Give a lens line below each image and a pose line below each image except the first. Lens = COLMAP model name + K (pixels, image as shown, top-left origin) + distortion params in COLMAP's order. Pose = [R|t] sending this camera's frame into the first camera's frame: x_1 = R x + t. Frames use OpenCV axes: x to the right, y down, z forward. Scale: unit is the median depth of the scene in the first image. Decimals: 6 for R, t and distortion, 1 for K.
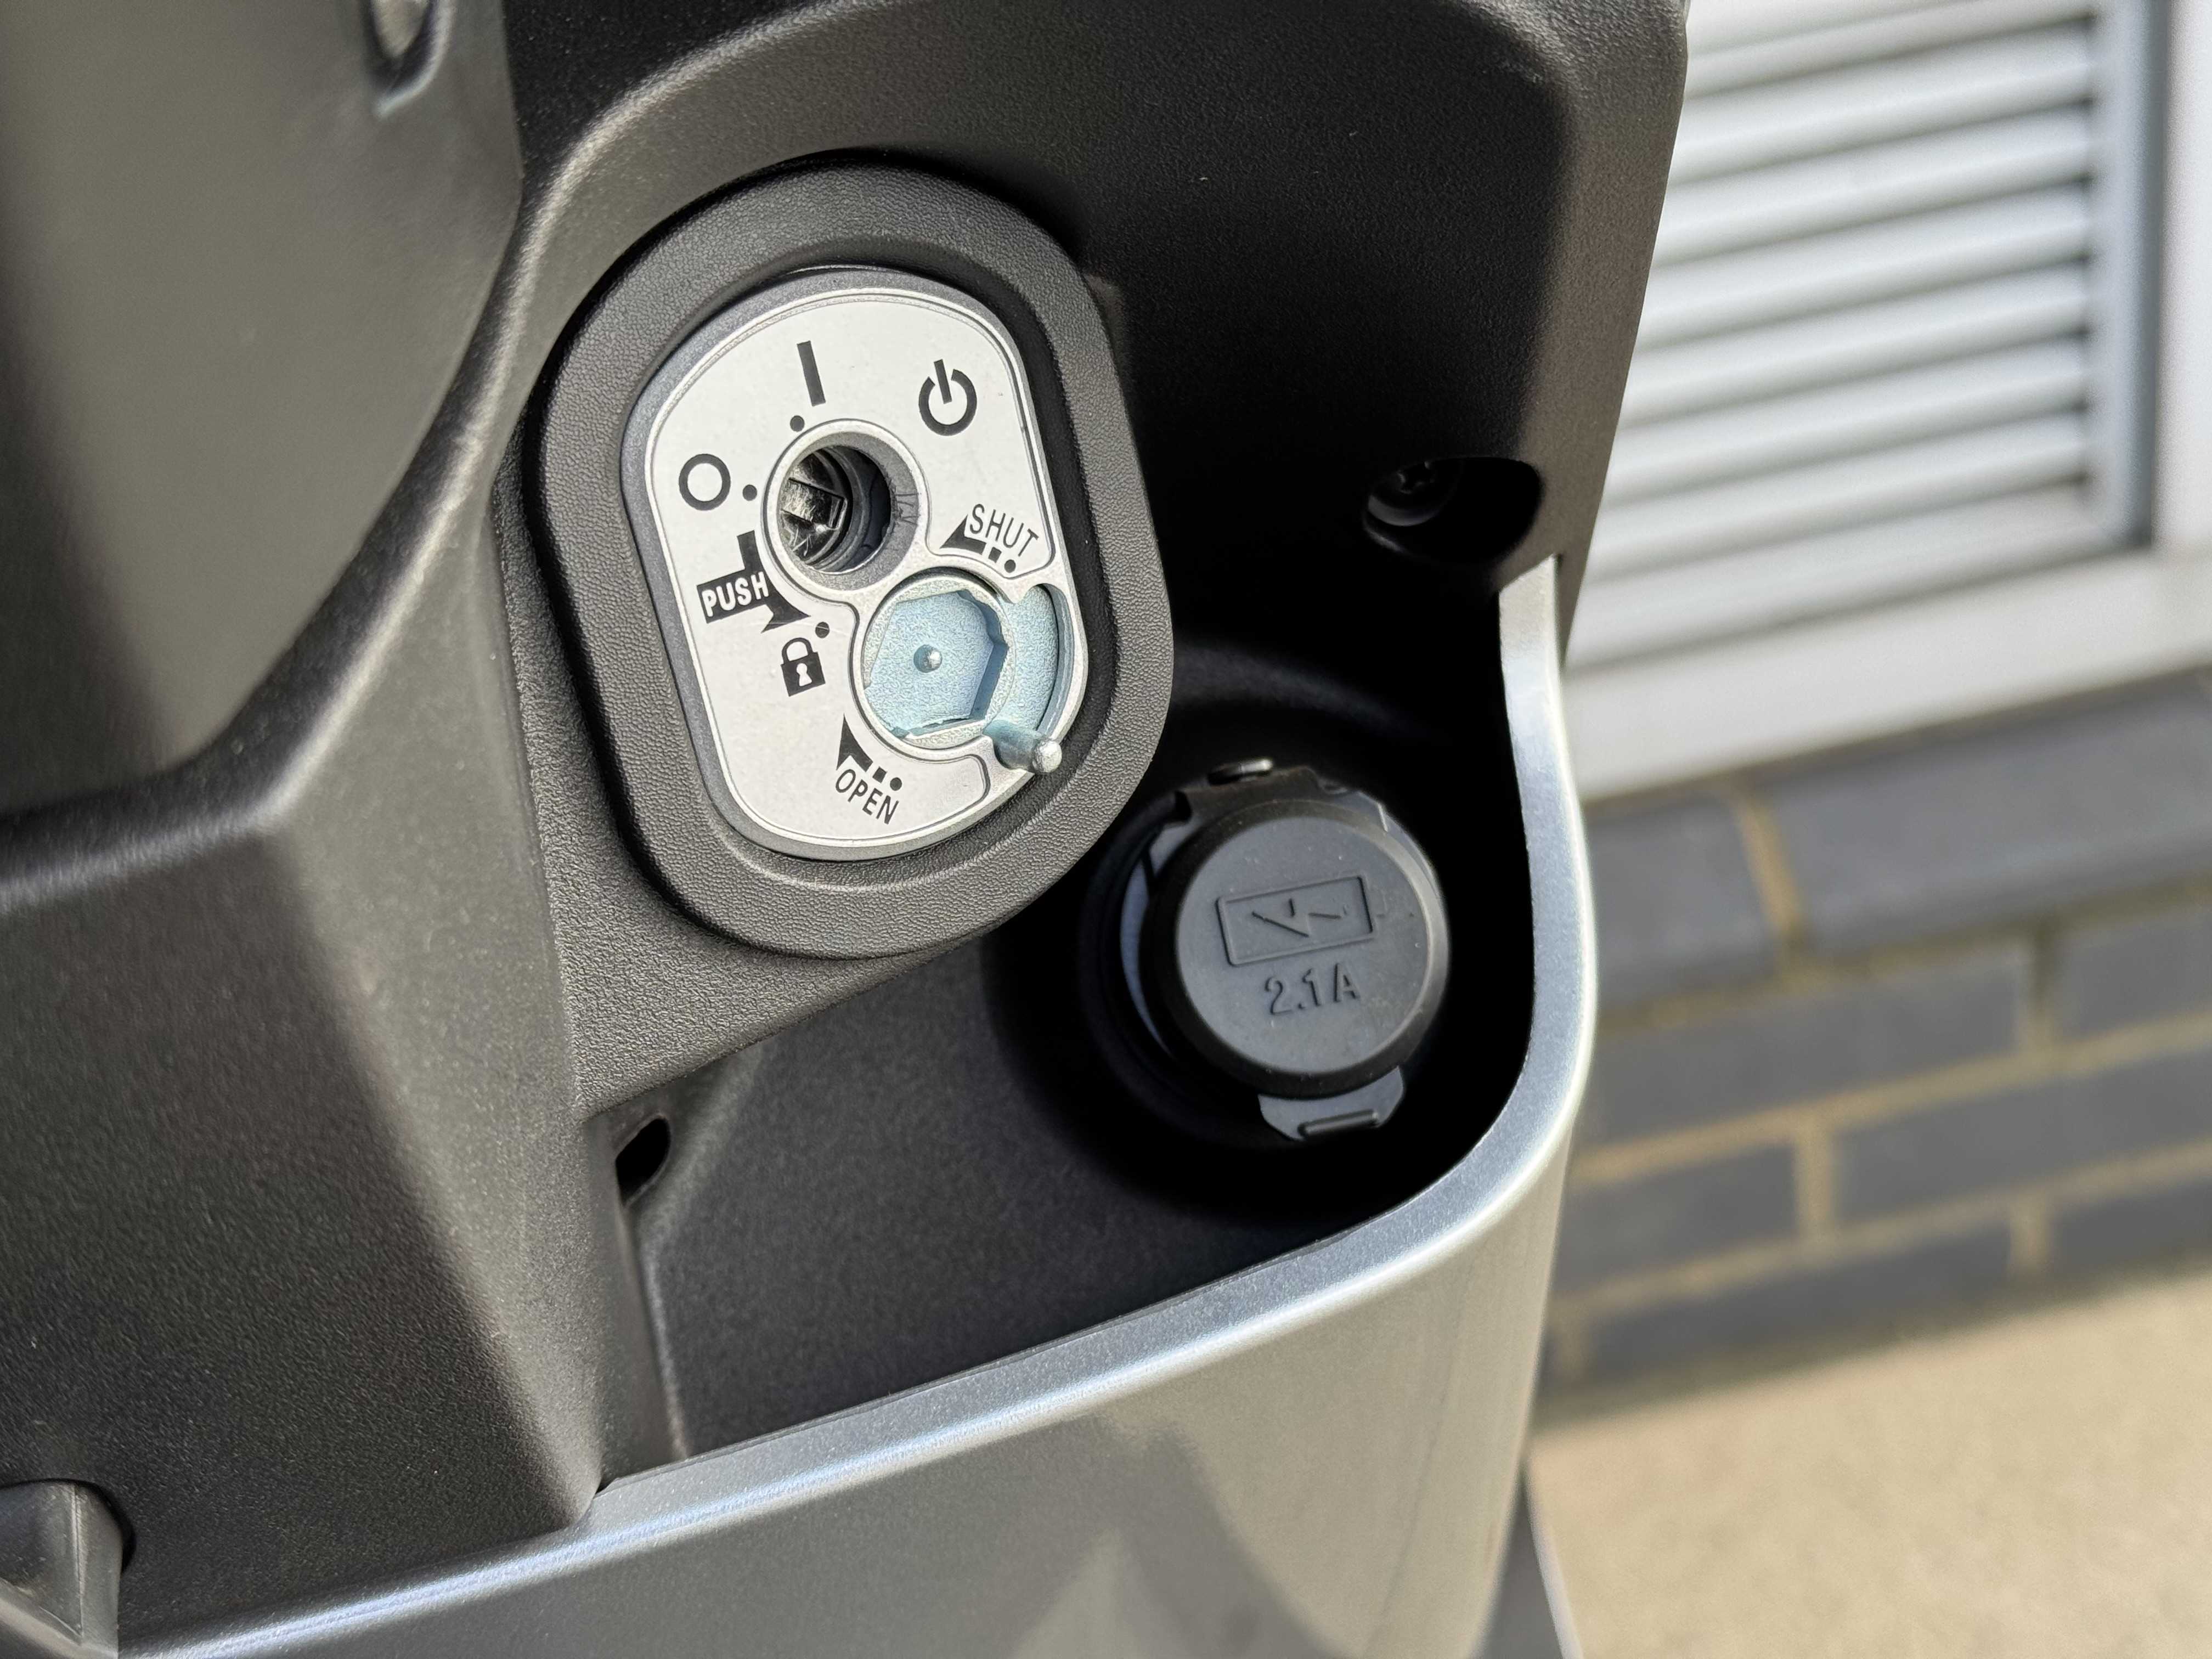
lens RADIAL K [[3083.3, 0, 1098.0], [0, 3083.3, 833.3], [0, 0, 1]] dist [0.204183, -0.406003]
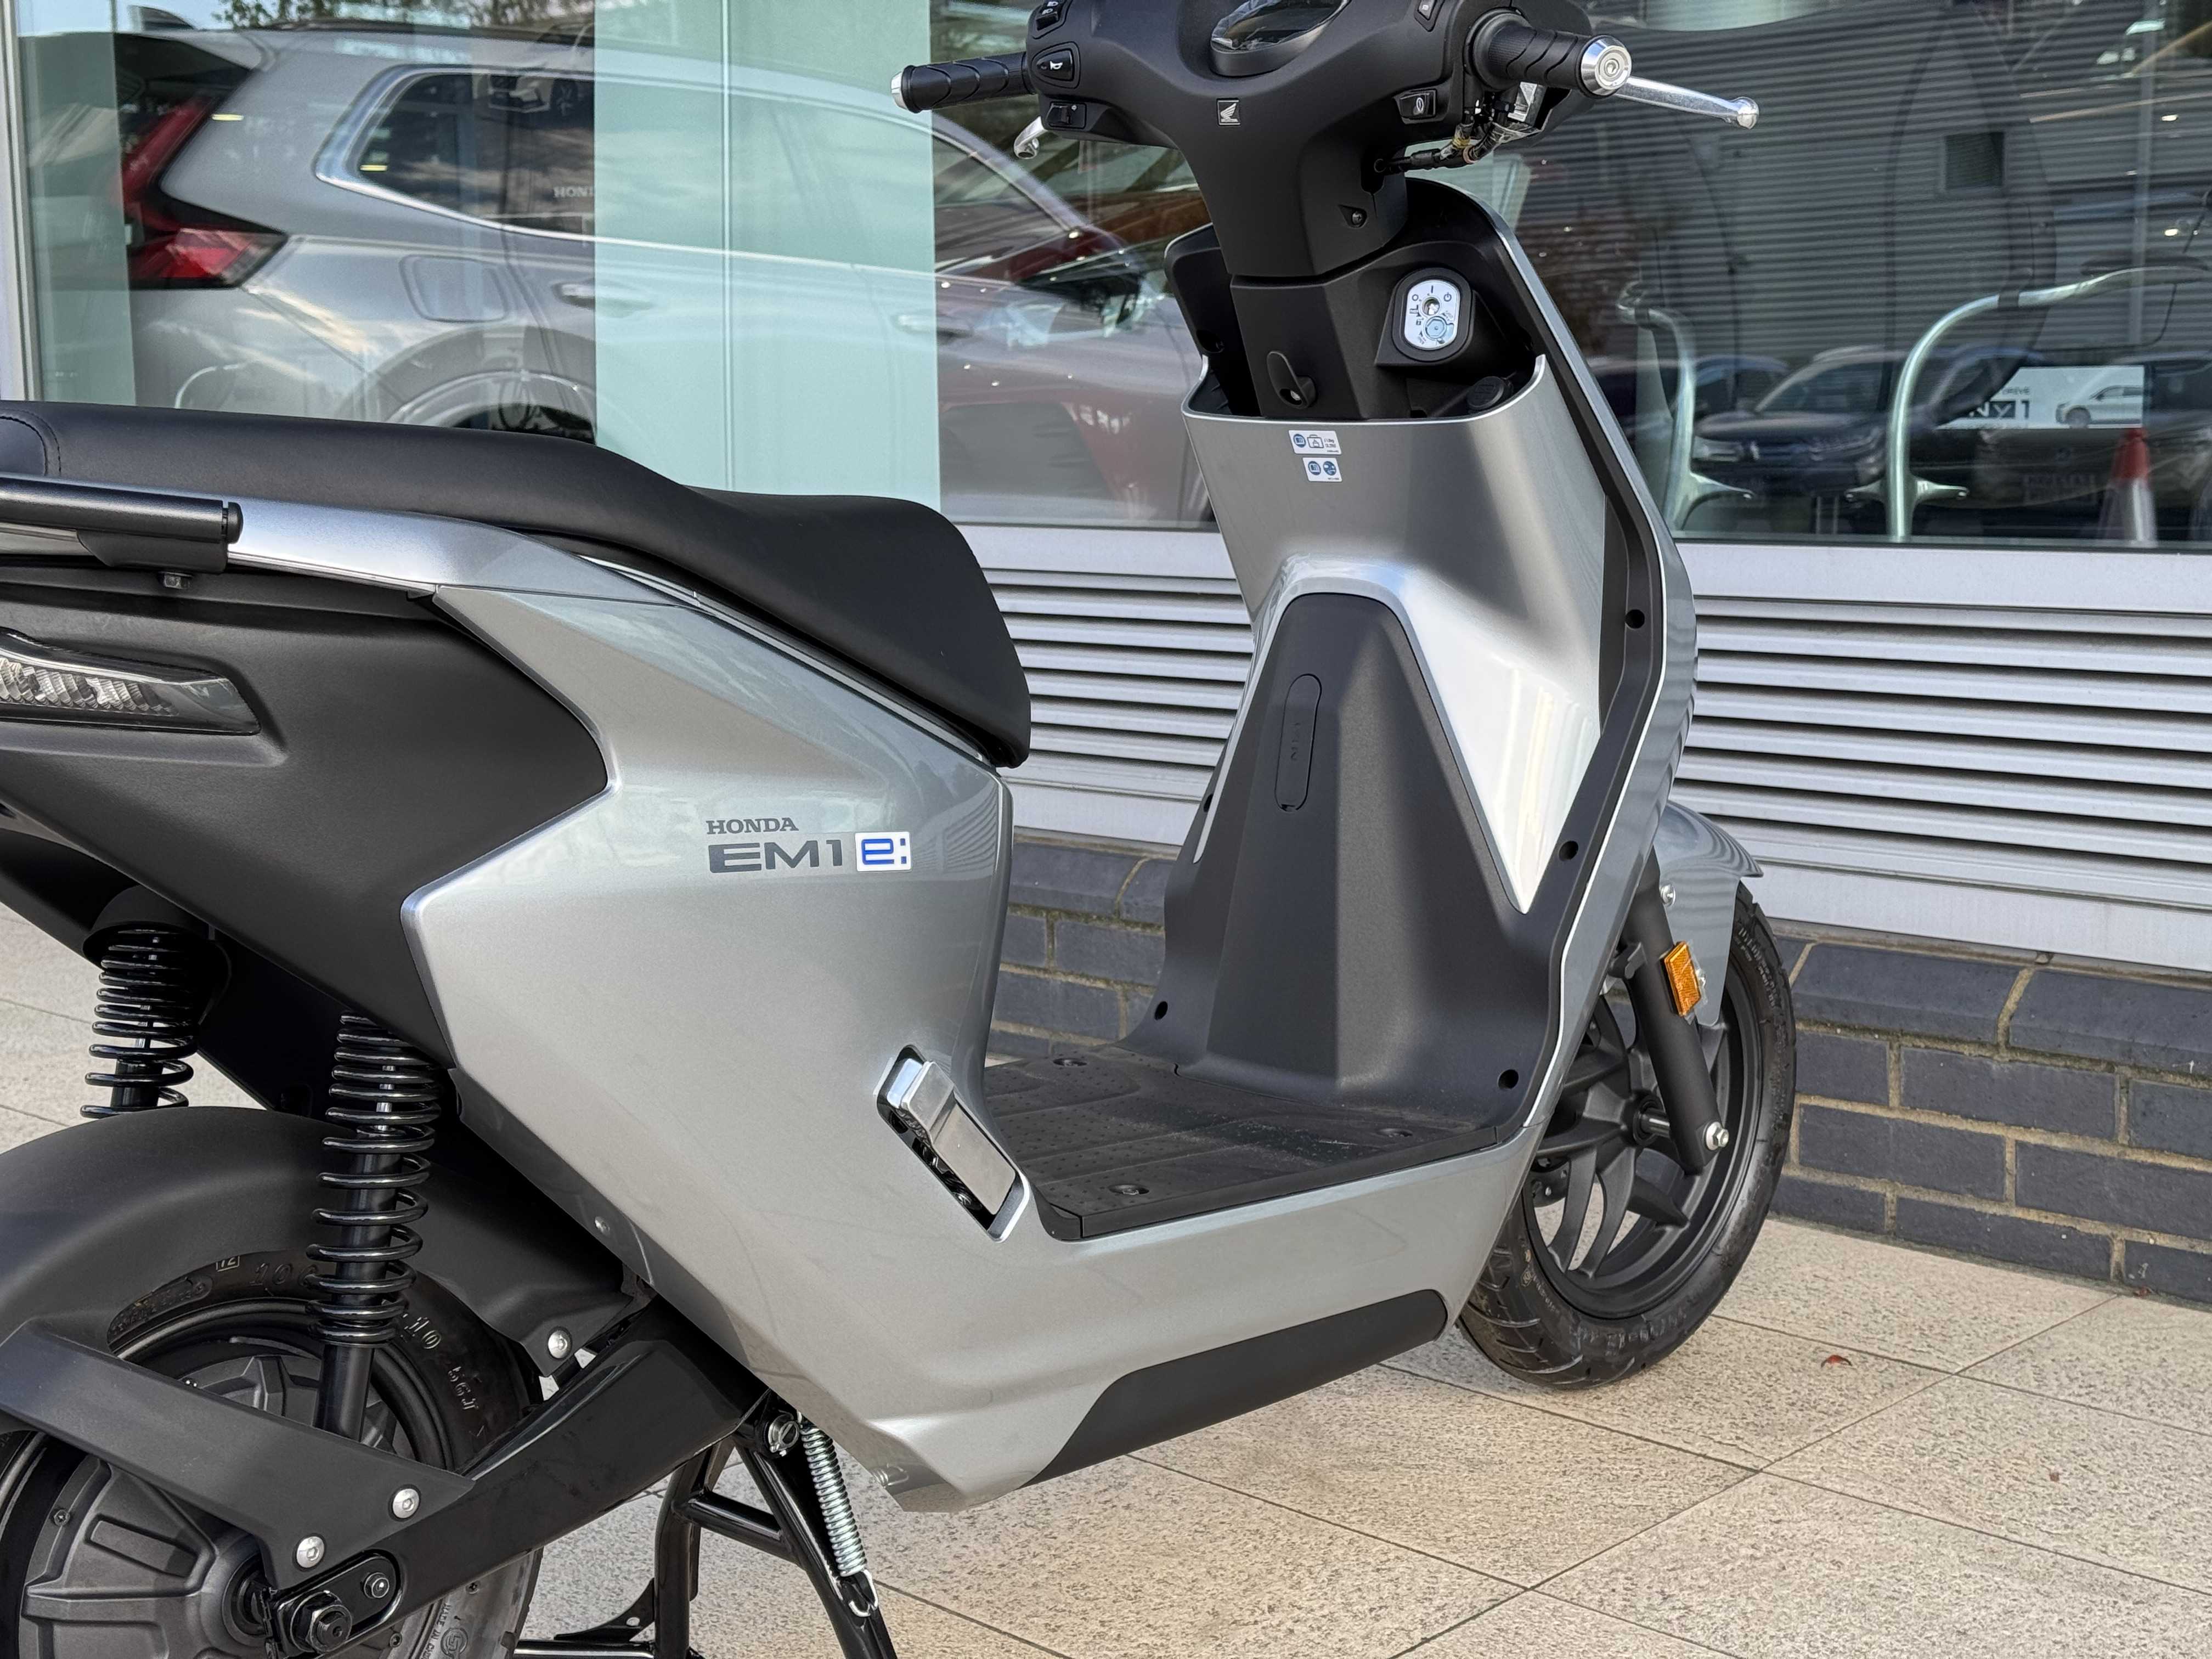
lens RADIAL K [[3083.9, 0, 1104.7], [0, 3083.9, 831.5], [0, 0, 1]] dist [0.193609, -0.348514]
pose [[0.578118, 0.234963, -0.781391, 1.177456], [-0.452735, 0.889078, -0.067616, 0.398526], [0.678830, 0.392853, 0.620368, -0.796717]]
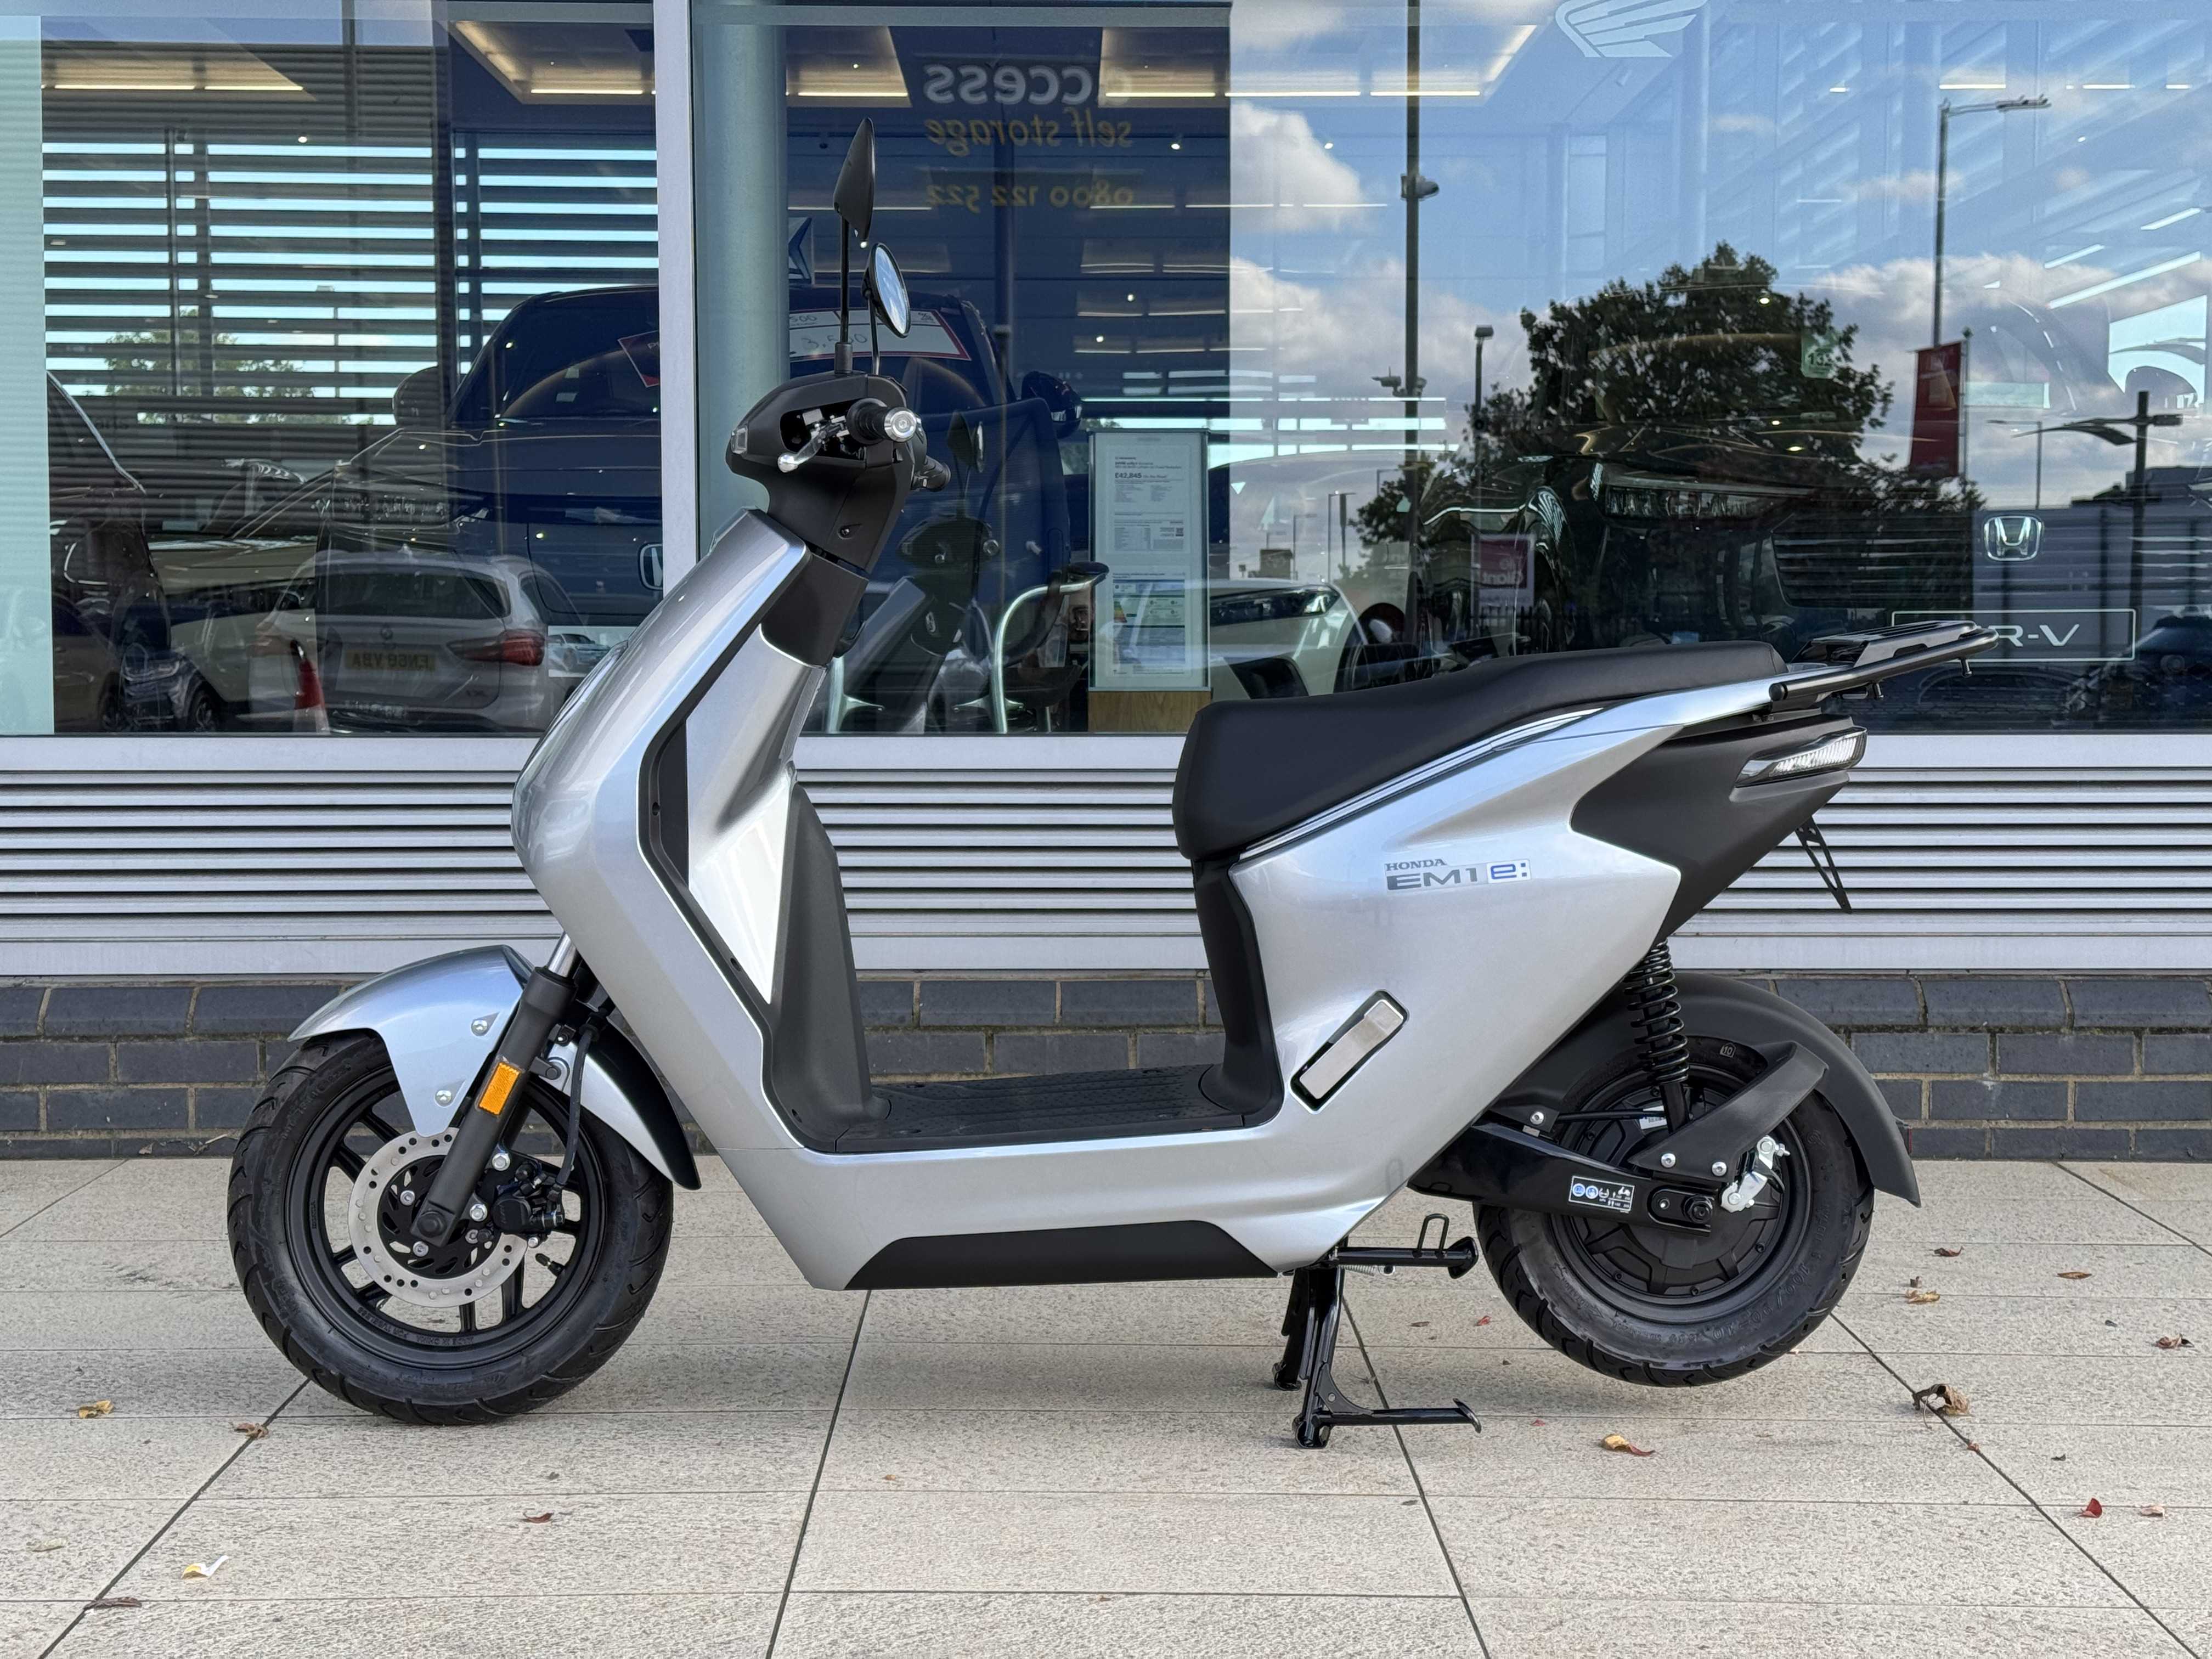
lens RADIAL K [[3078.5, 0, 1104.7], [0, 3078.5, 823.4], [0, 0, 1]] dist [0.220952, -0.504908]
pose [[0.976467, 0.140088, -0.163978, 0.347584], [-0.195965, 0.893813, -0.403356, 1.361620], [0.090060, 0.425997, 0.900231, -2.331104]]
